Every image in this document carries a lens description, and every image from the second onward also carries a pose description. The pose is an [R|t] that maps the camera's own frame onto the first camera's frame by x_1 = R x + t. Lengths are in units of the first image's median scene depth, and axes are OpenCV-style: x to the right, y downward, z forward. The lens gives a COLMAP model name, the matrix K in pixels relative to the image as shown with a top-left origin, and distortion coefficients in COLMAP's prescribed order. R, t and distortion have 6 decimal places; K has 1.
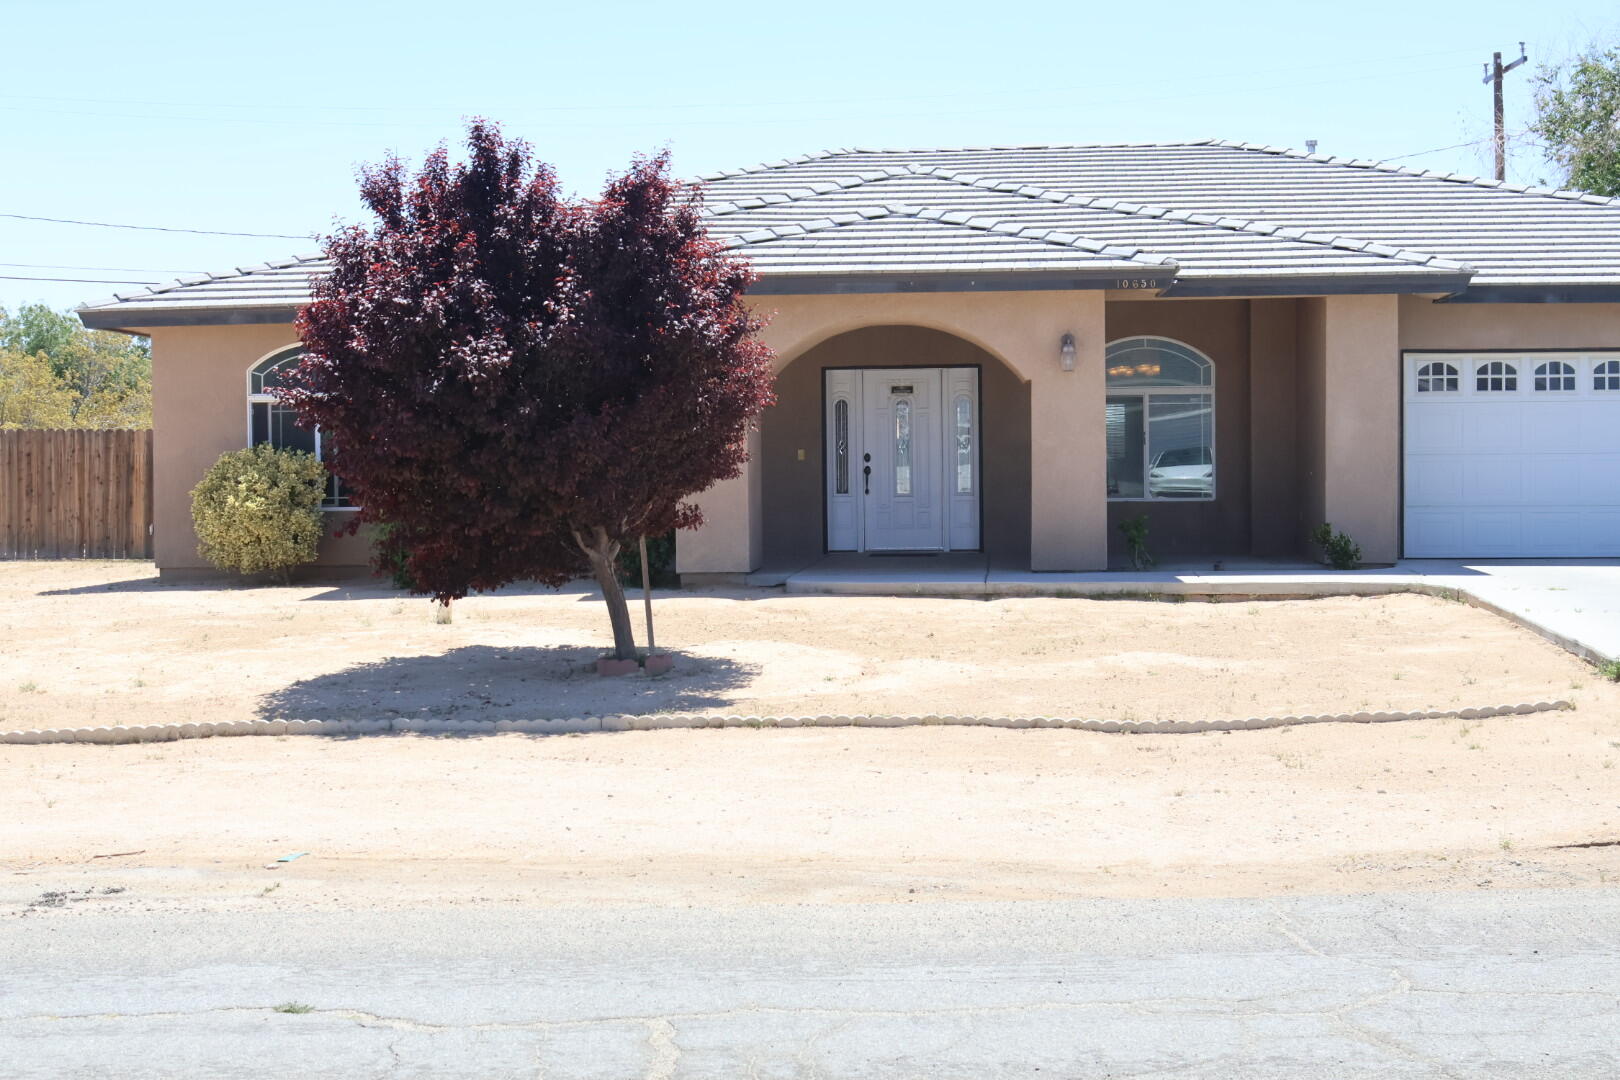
lens RADIAL K [[2352.5, 0, 810.0], [0, 2352.5, 540.0], [0, 0, 1]] dist [0.008165, 0.009519]
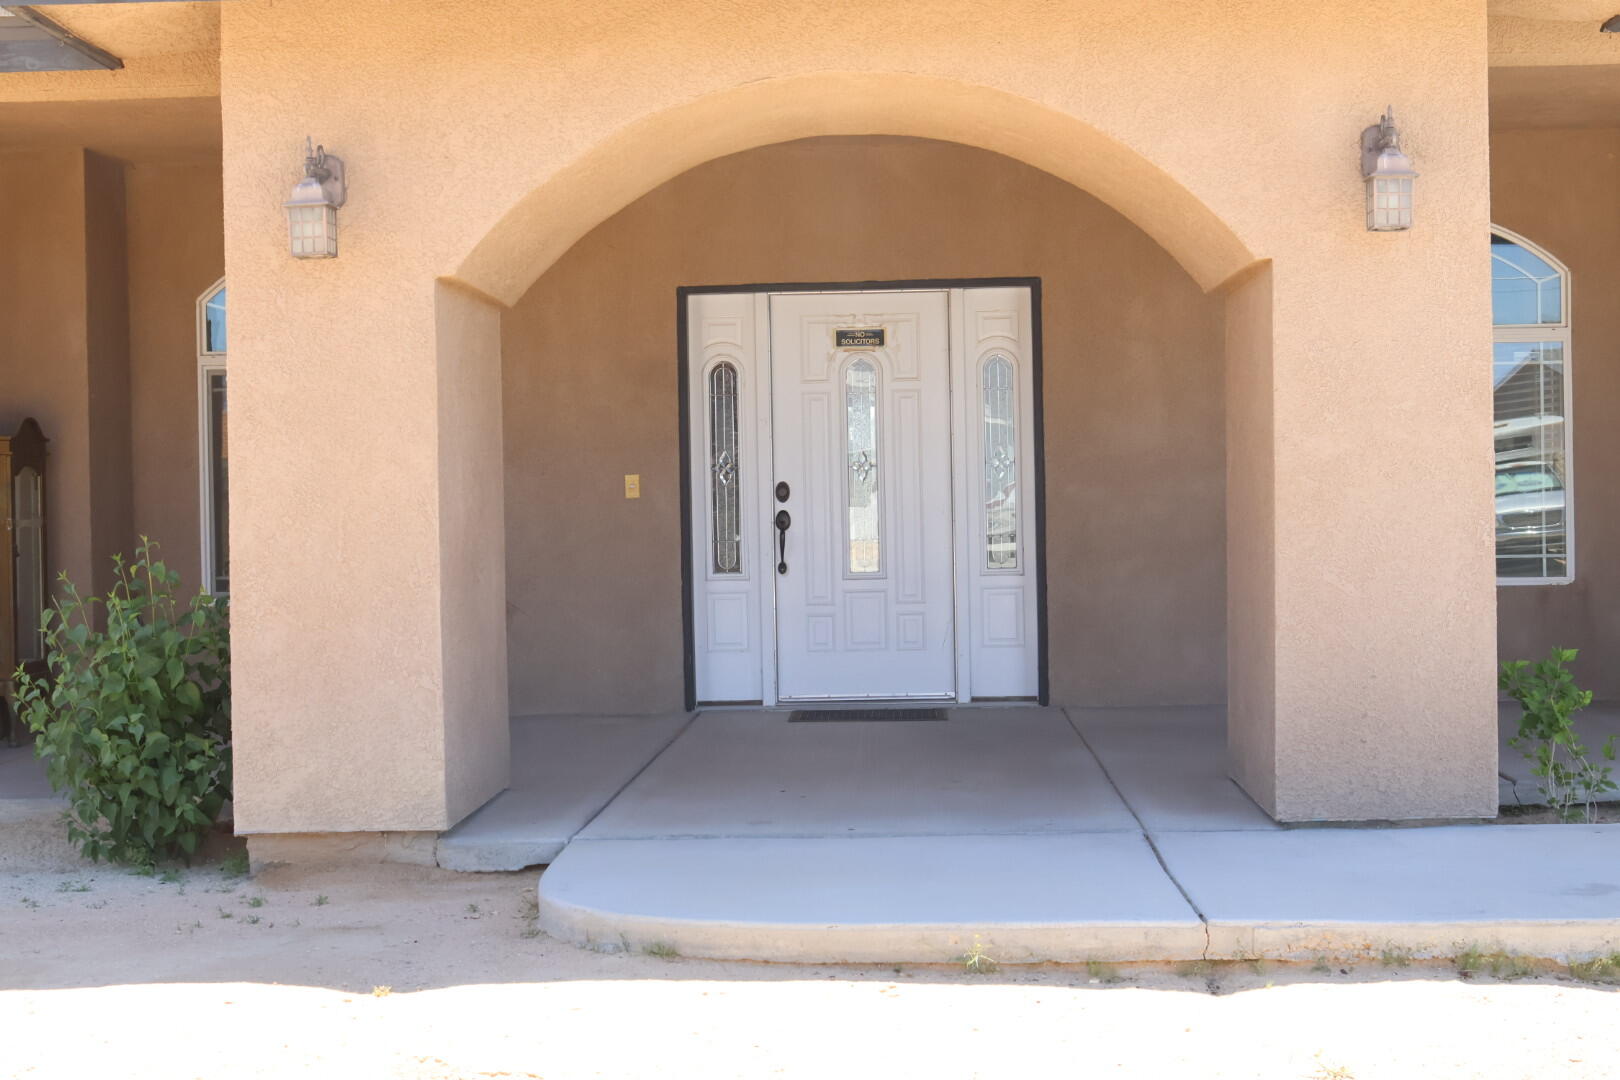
lens RADIAL K [[2297.0, 0, 810.0], [0, 2297.0, 540.0], [0, 0, 1]] dist [-0.017341, -0.012304]
pose [[0.999147, -0.008302, 0.040452, 0.012121], [0.008788, 0.999891, -0.011852, -0.021006], [-0.040350, 0.012198, 0.999111, 0.575891]]
